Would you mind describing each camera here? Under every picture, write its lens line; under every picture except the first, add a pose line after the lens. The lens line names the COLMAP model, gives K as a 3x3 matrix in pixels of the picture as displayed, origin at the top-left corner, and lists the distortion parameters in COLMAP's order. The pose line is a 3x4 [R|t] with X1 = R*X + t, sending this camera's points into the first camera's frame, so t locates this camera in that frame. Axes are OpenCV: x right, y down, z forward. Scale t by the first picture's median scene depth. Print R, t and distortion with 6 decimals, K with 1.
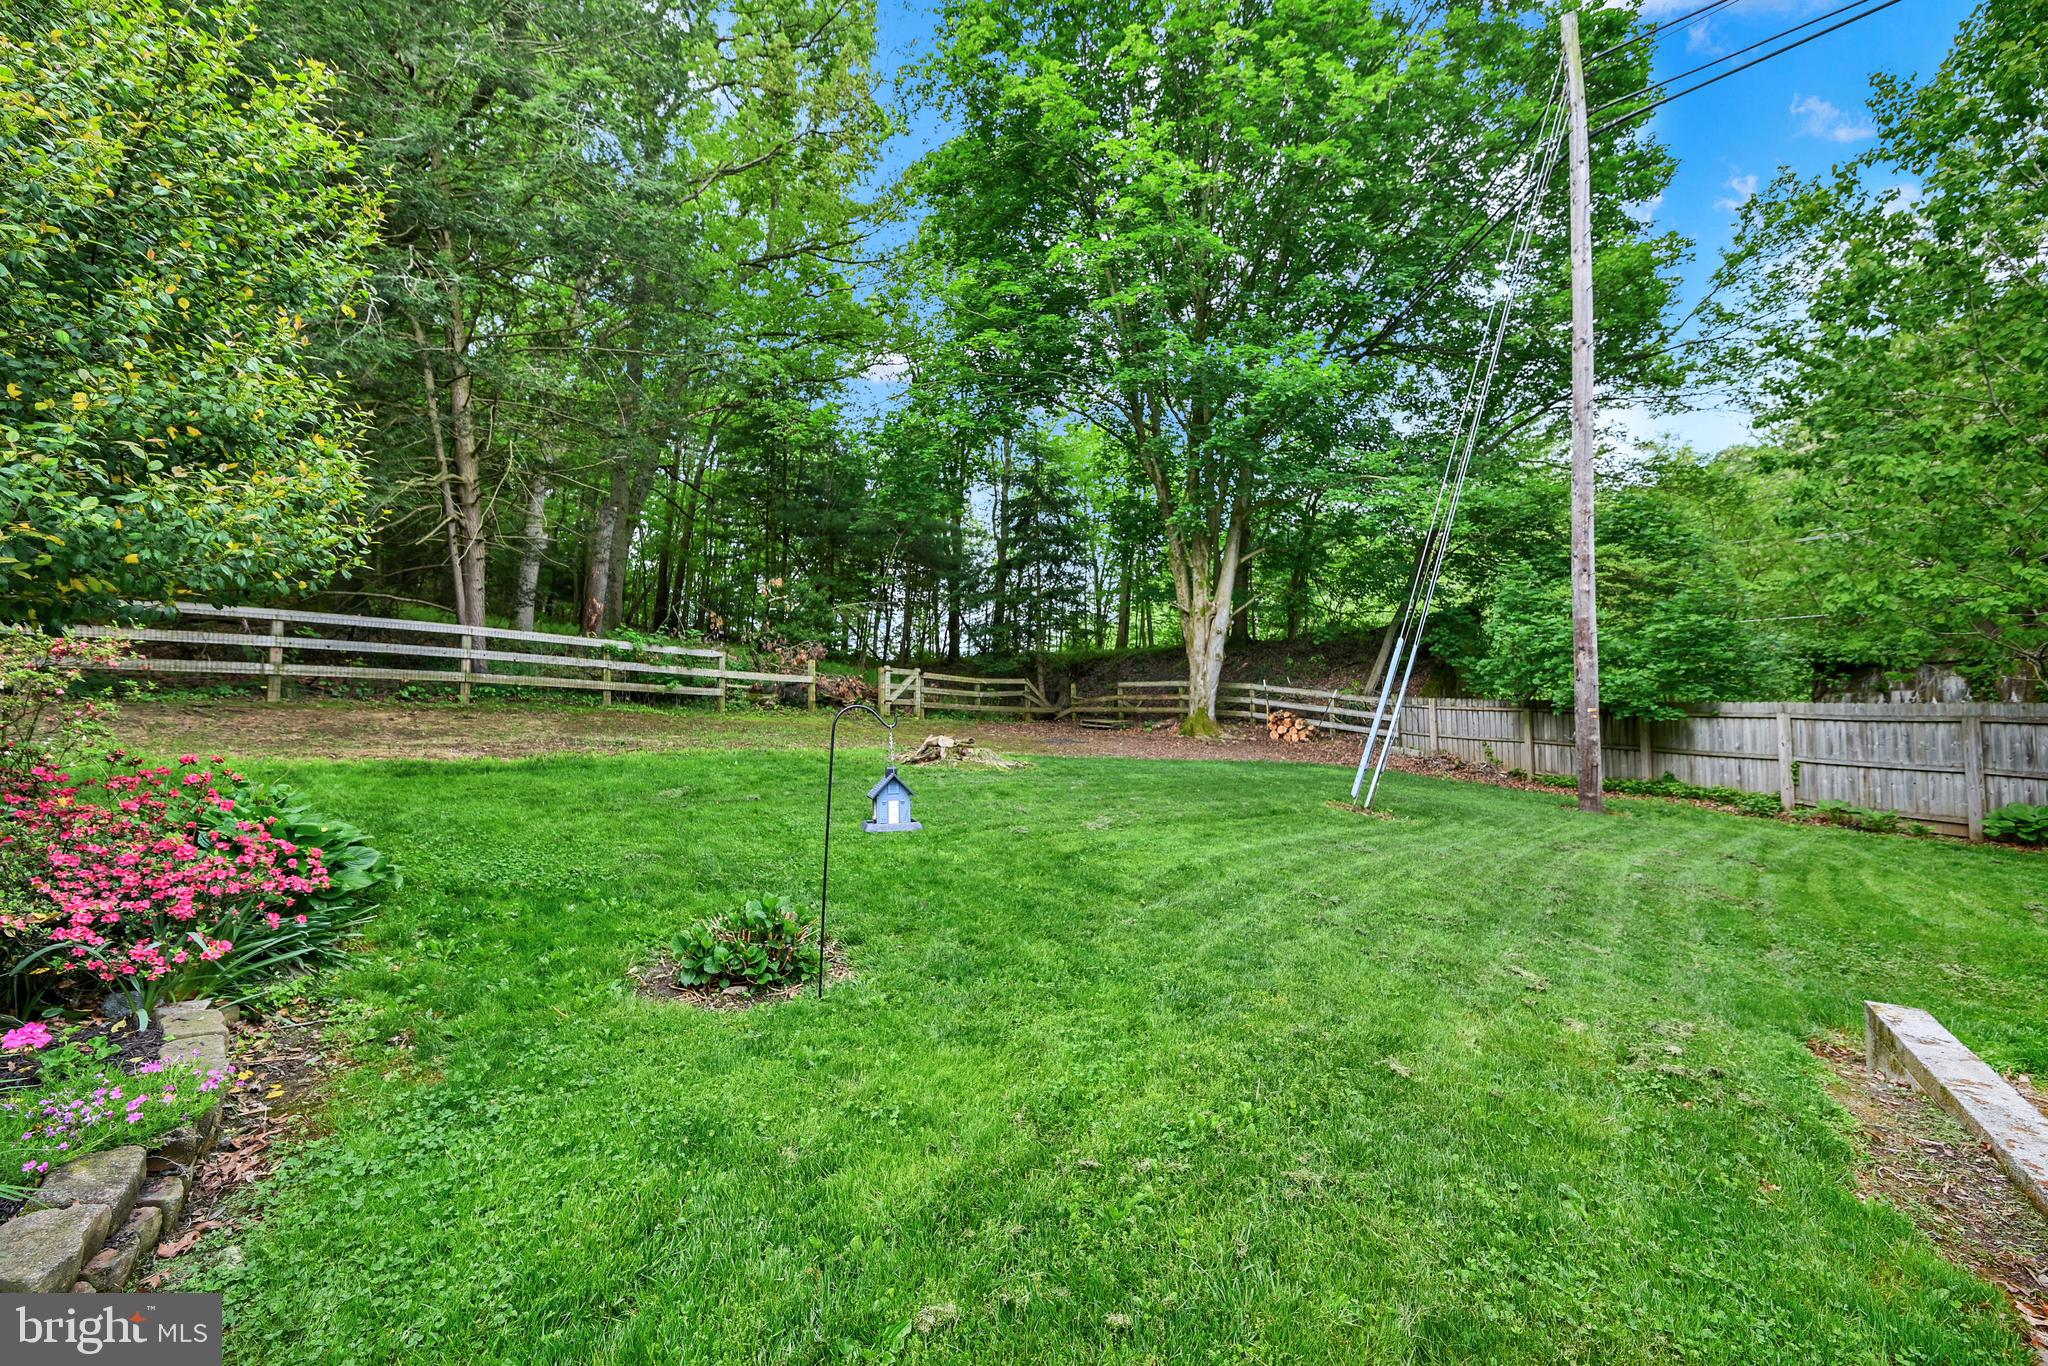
lens RADIAL K [[832.6, 0, 1024.0], [0, 832.6, 683.0], [0, 0, 1]] dist [-0.000887, -0.000215]
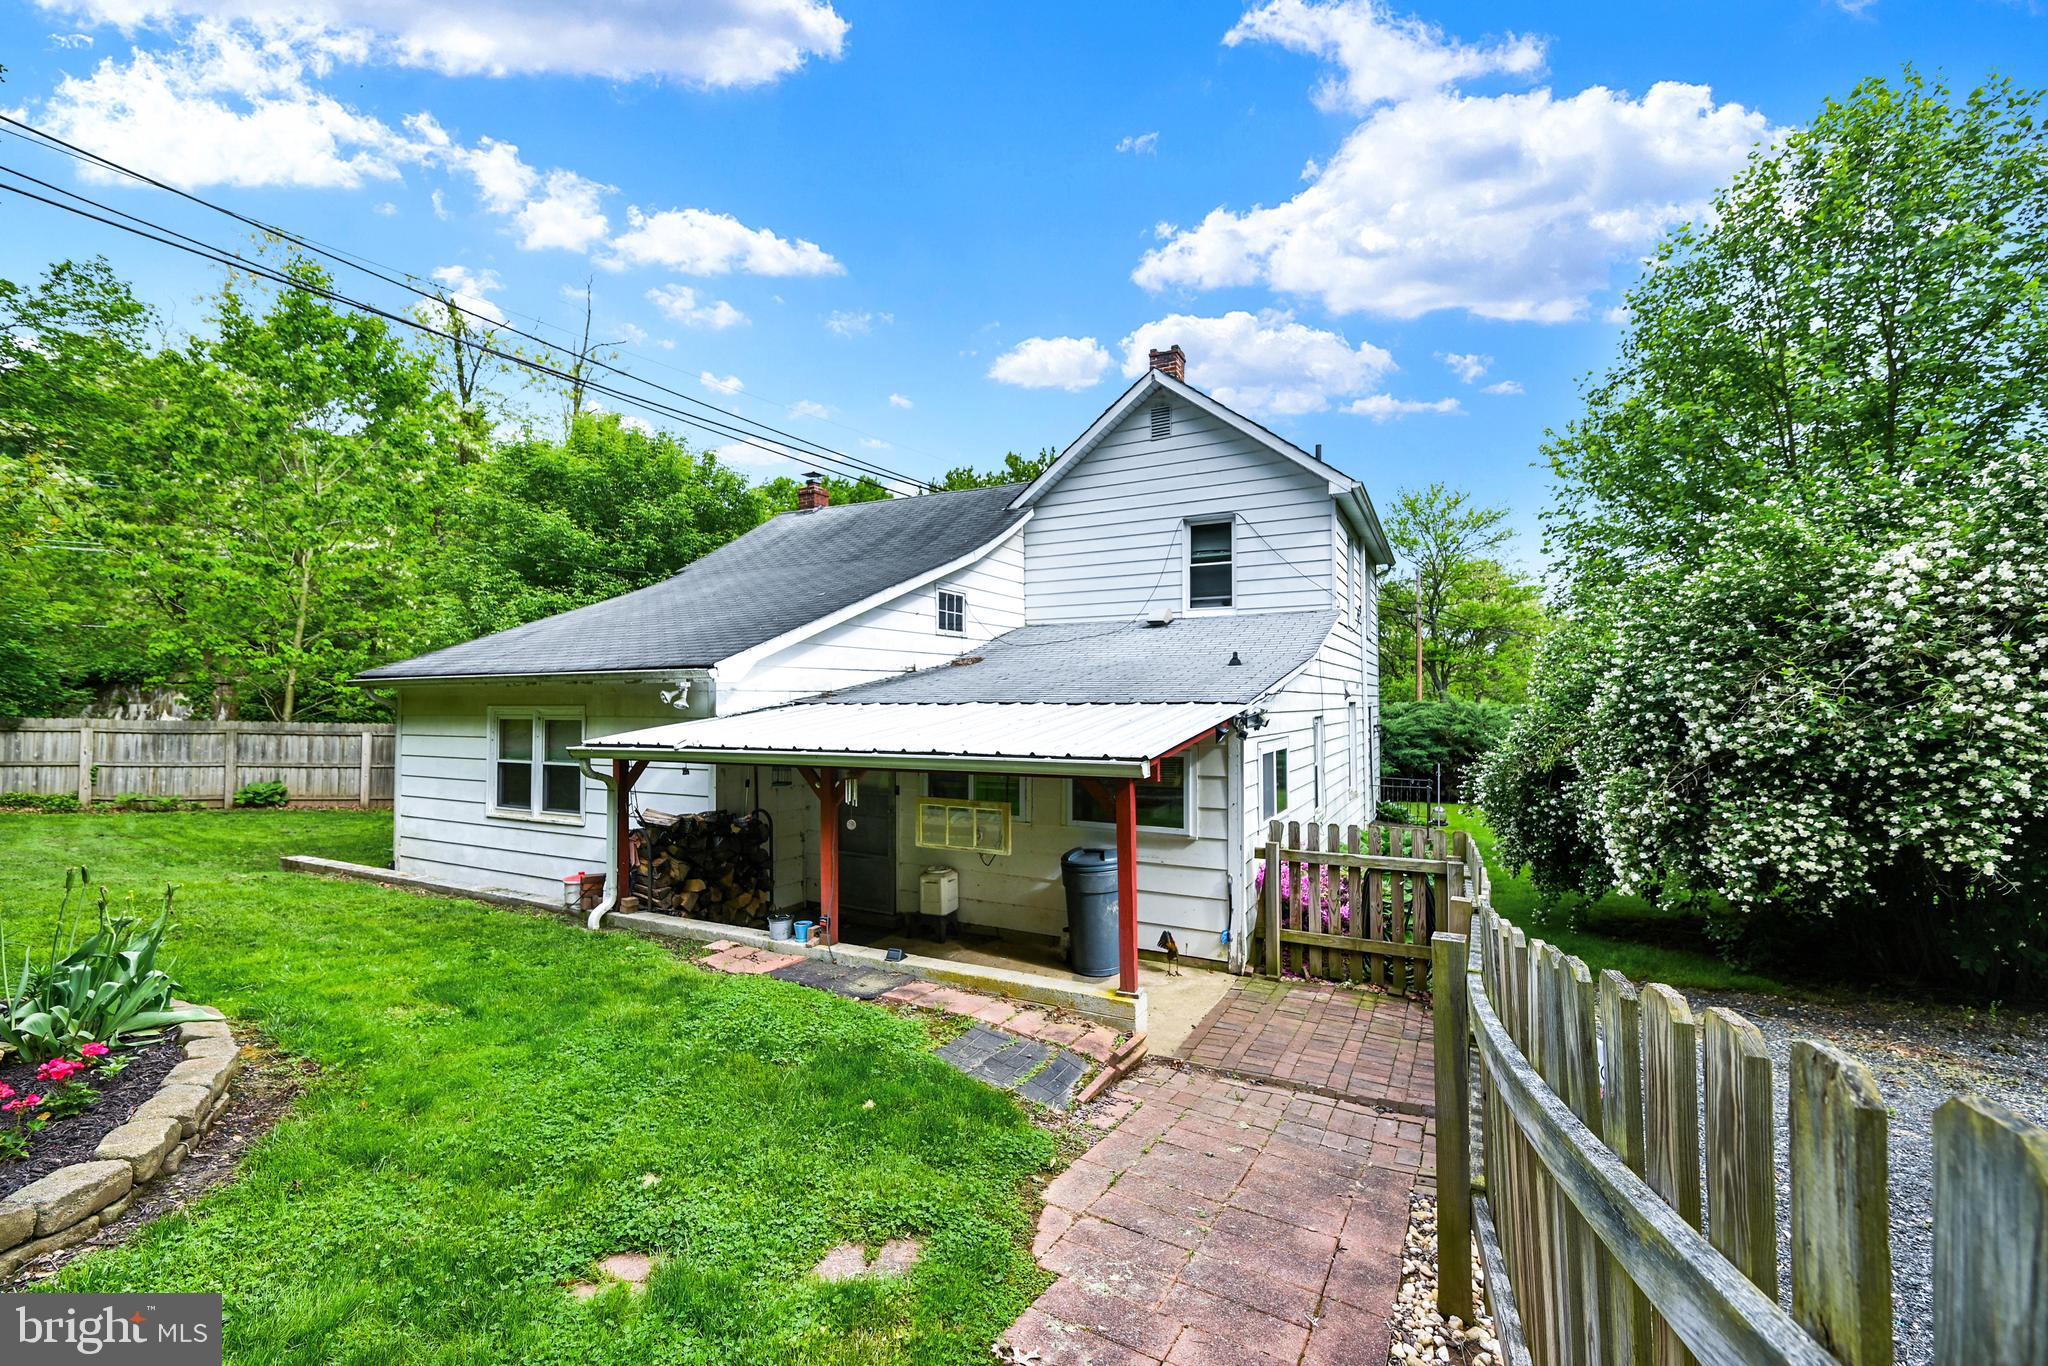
lens RADIAL K [[832.6, 0, 1024.0], [0, 832.6, 683.0], [0, 0, 1]] dist [-0.000887, -0.000215]
pose [[-0.098761, 0.042970, 0.994183, -0.436856], [-0.039742, 0.998100, -0.047087, -0.025583], [-0.994317, -0.044161, -0.096865, -0.252217]]
